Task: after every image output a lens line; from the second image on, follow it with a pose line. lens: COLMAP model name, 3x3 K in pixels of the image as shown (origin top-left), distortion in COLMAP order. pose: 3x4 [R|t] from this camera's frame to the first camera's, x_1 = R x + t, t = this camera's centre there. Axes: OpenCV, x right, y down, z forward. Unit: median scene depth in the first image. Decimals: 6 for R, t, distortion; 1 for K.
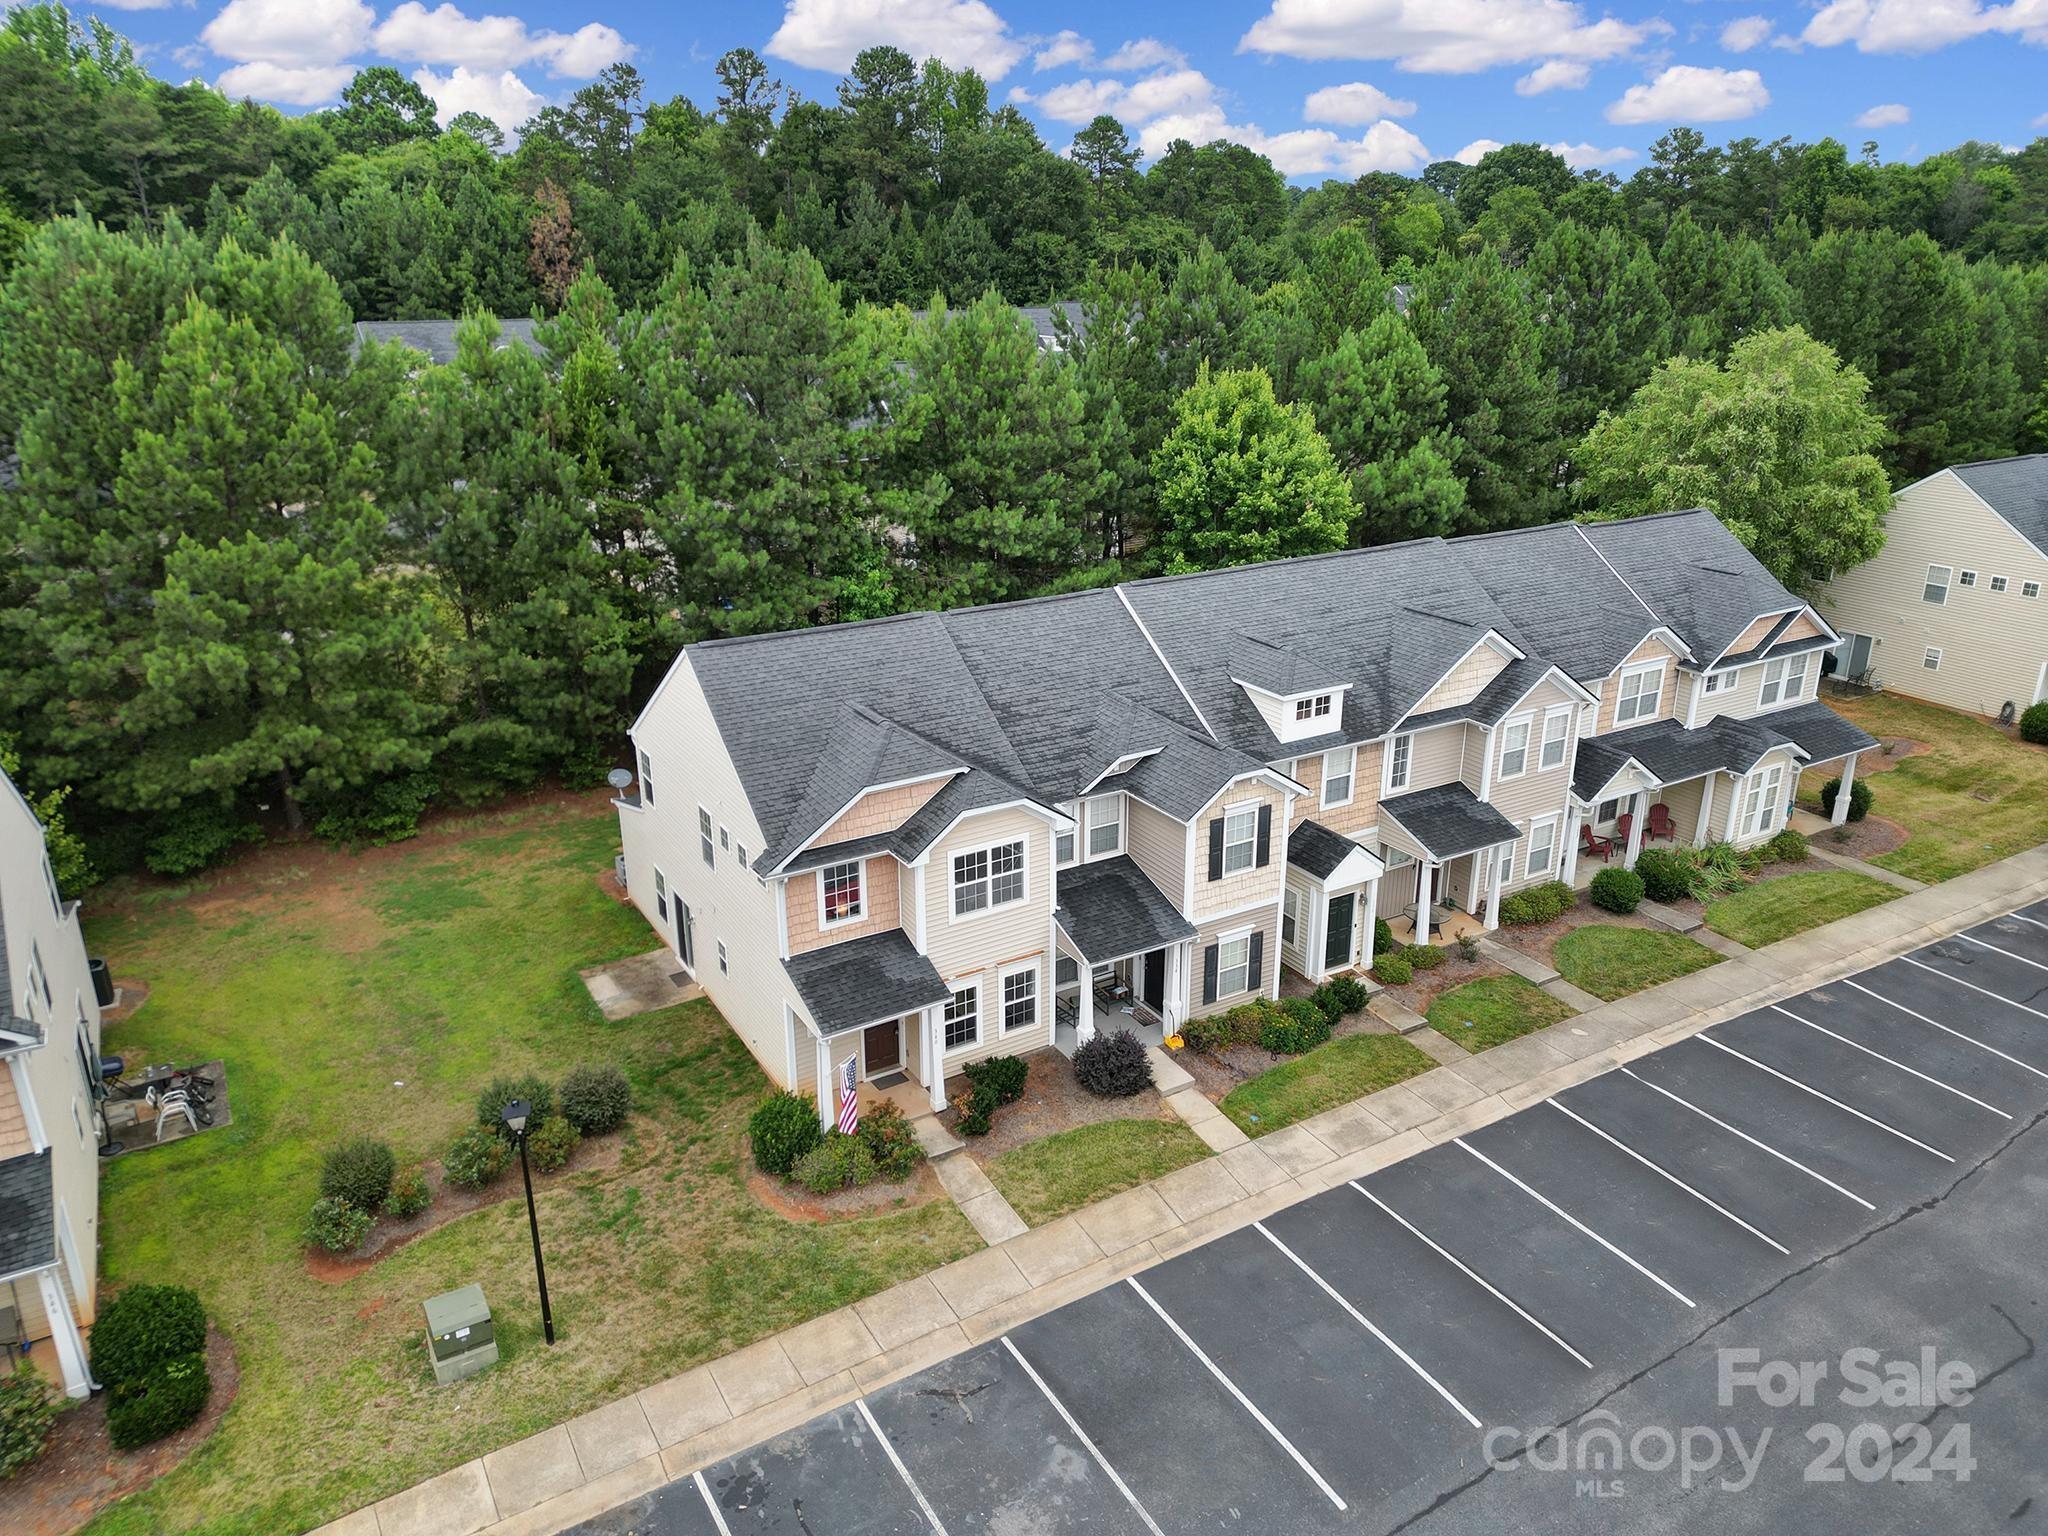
lens RADIAL K [[1427.4, 0, 1024.0], [0, 1427.4, 768.0], [0, 0, 1]] dist [0.101830, -0.121597]
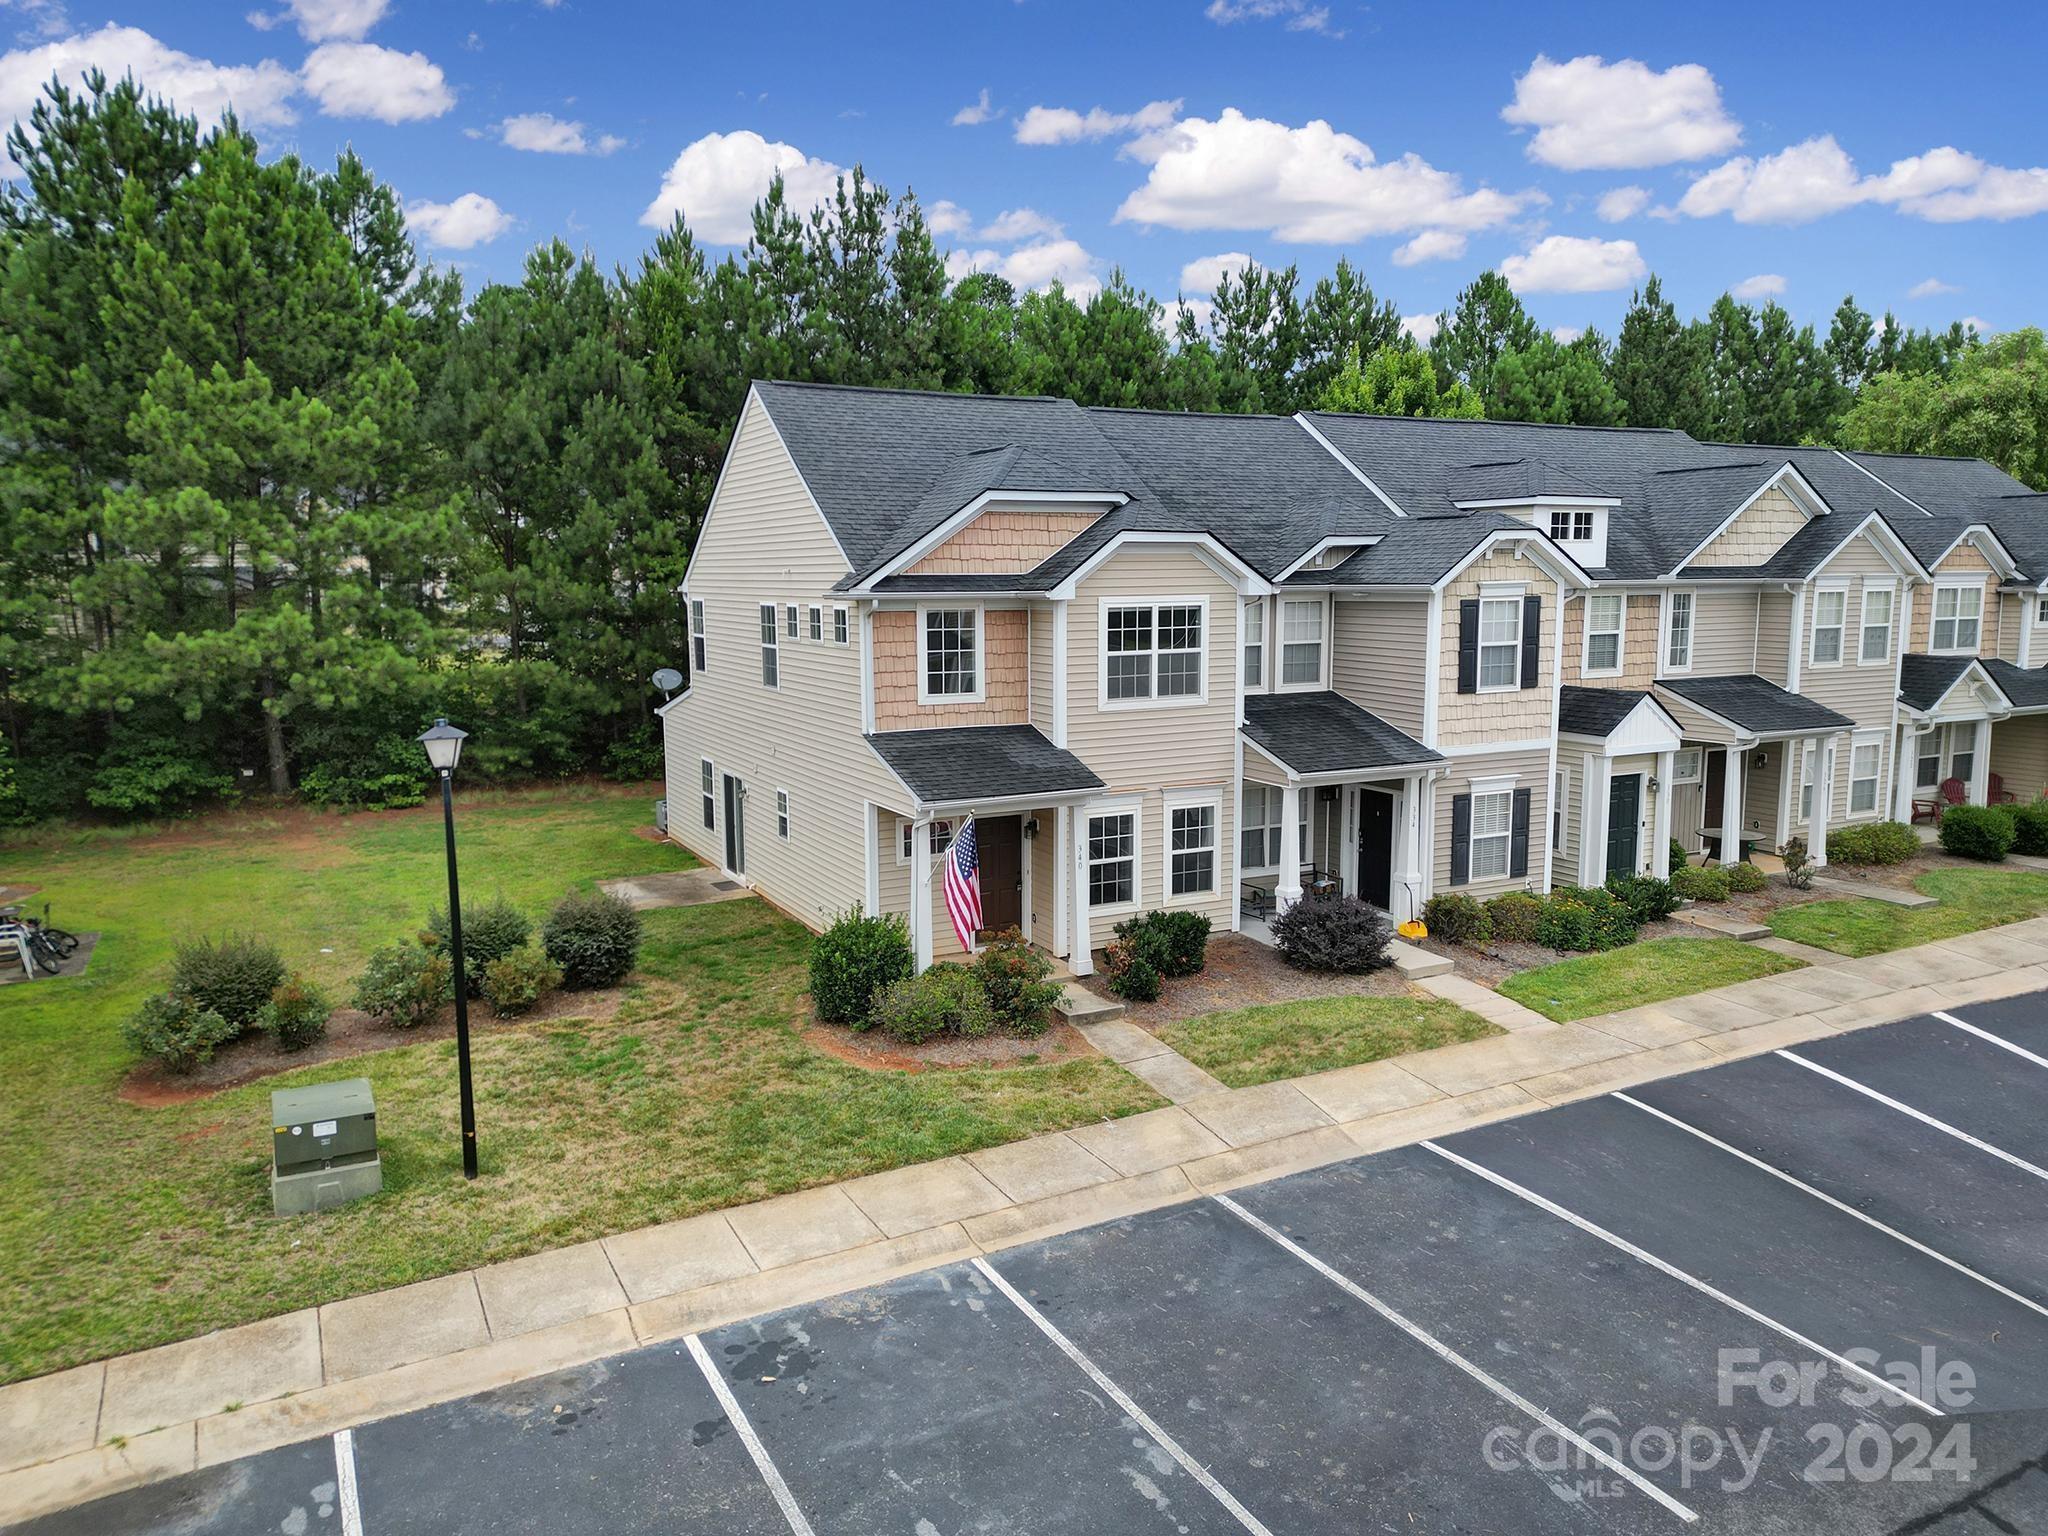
lens RADIAL K [[1427.4, 0, 1024.0], [0, 1427.4, 768.0], [0, 0, 1]] dist [0.101830, -0.121597]
pose [[0.998579, 0.006237, -0.052924, -0.050480], [-0.017292, 0.977313, -0.211091, 0.280438], [0.050407, 0.211706, 0.976033, 0.304327]]
